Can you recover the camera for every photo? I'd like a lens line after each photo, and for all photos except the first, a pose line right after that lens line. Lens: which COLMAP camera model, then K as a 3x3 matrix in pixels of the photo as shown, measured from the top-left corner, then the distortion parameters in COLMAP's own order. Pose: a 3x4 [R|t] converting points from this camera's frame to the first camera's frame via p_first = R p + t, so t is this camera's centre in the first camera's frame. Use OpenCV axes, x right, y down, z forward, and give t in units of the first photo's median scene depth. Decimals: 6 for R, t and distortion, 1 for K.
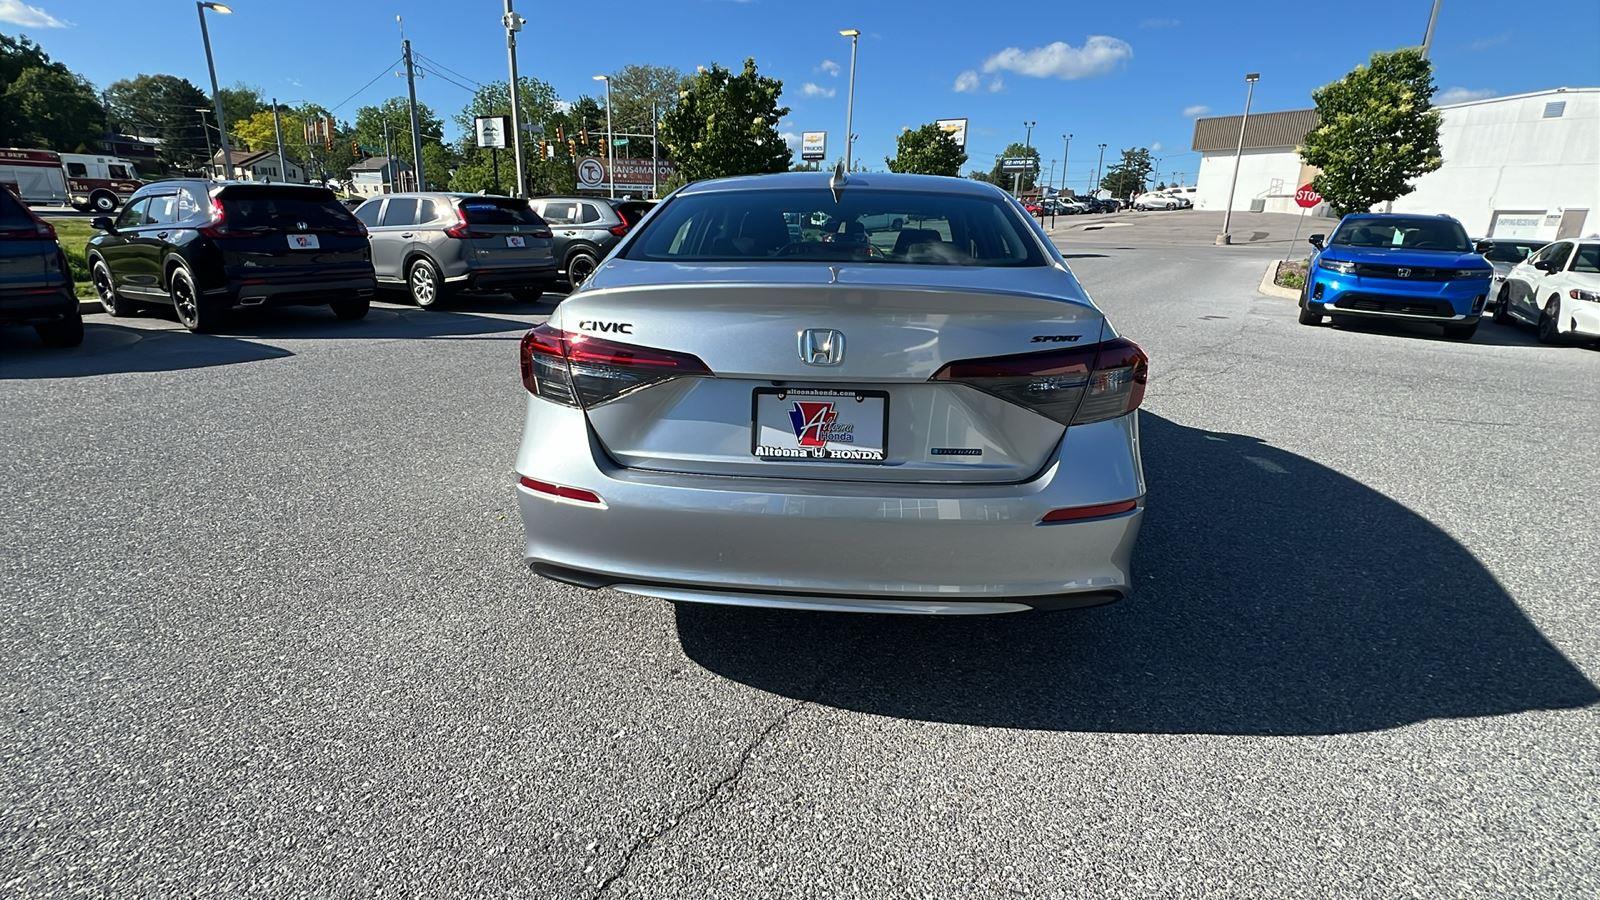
lens RADIAL K [[730.4, 0, 796.3], [0, 730.4, 449.8], [0, 0, 1]] dist [-0.001780, -0.000658]
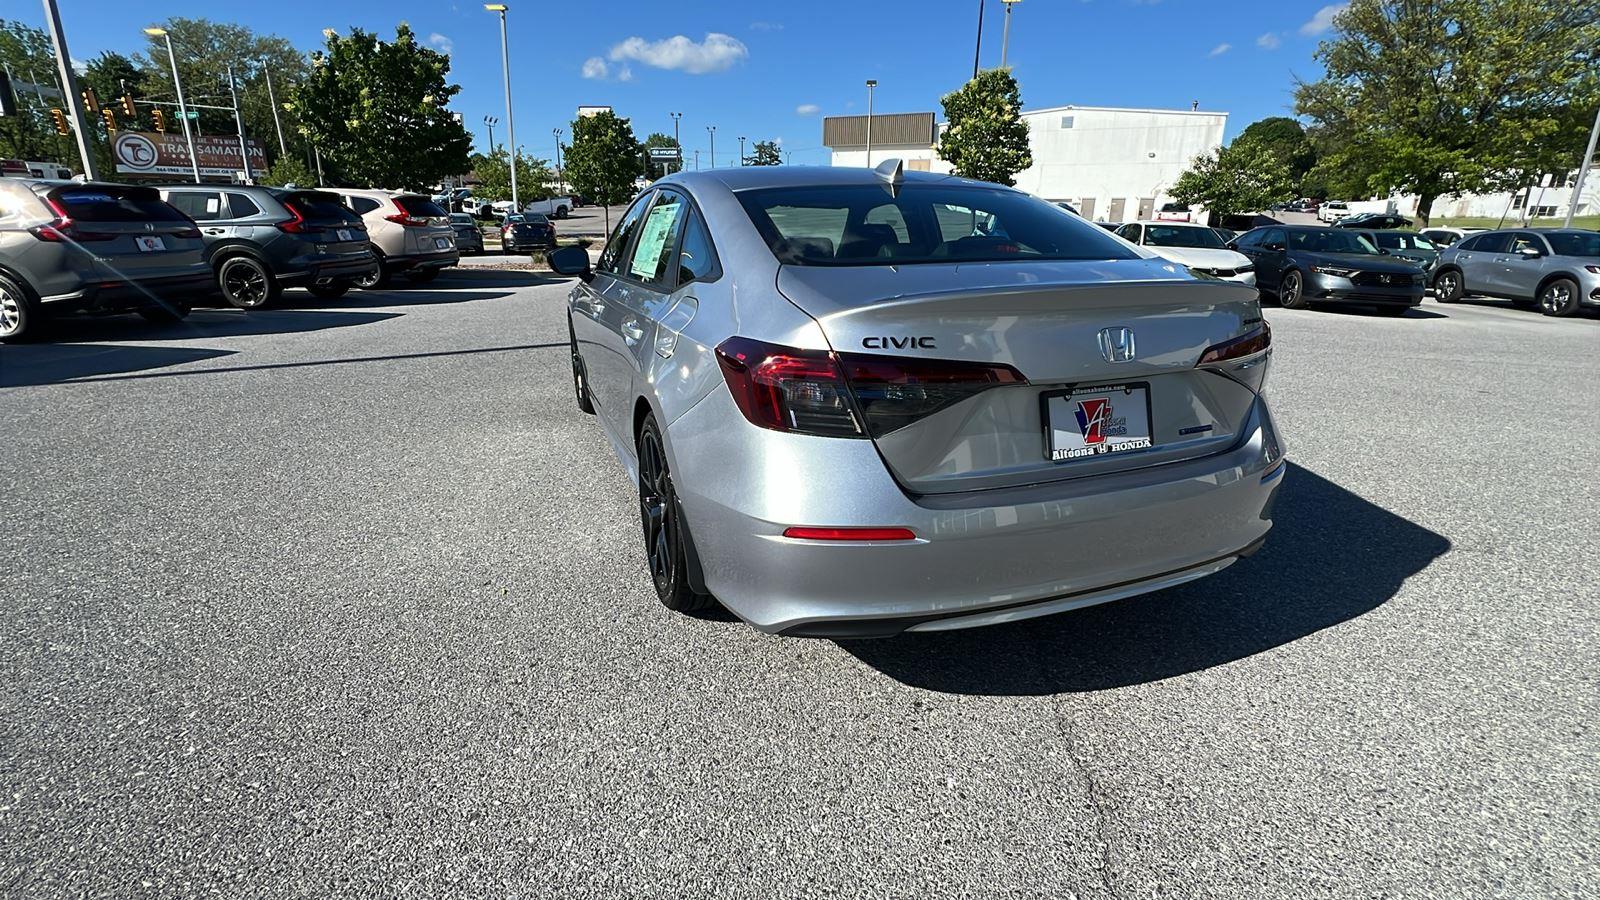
lens RADIAL K [[730.4, 0, 796.3], [0, 730.4, 449.8], [0, 0, 1]] dist [-0.001780, -0.000658]
pose [[0.900972, -0.141165, 0.410269, -0.101000], [0.135675, 0.989836, 0.042632, -0.012495], [-0.412117, 0.017254, 0.910967, 0.032121]]
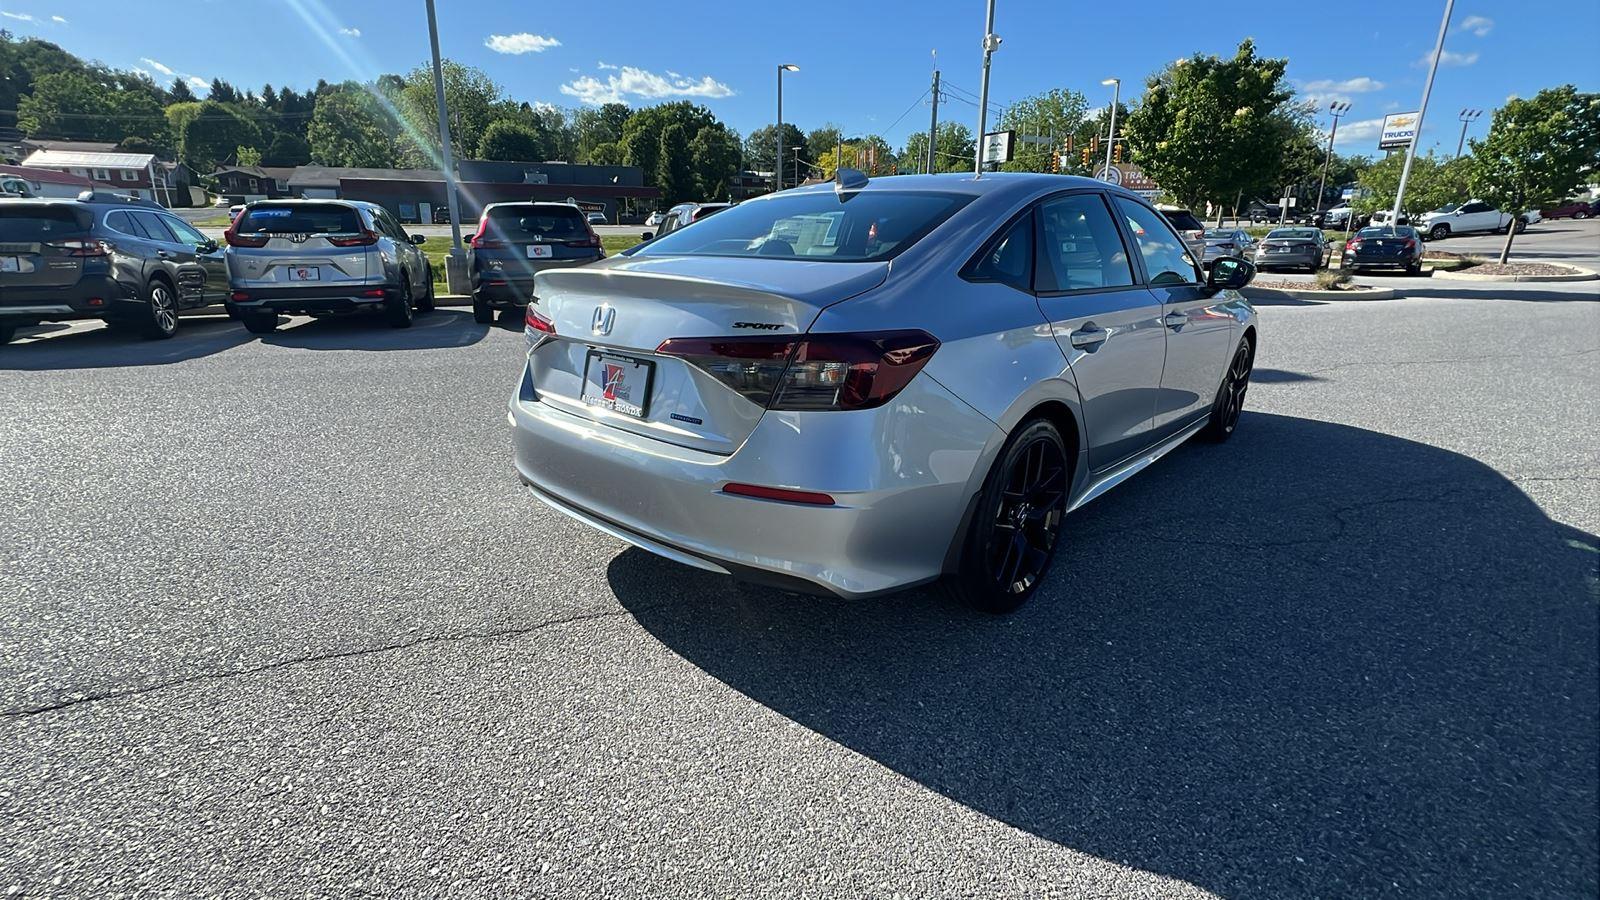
lens RADIAL K [[730.4, 0, 796.3], [0, 730.4, 449.8], [0, 0, 1]] dist [-0.001780, -0.000658]
pose [[0.795633, 0.159097, -0.584513, 0.134926], [-0.166520, 0.985165, 0.041485, -0.003374], [0.582442, 0.064326, 0.810323, 0.022240]]
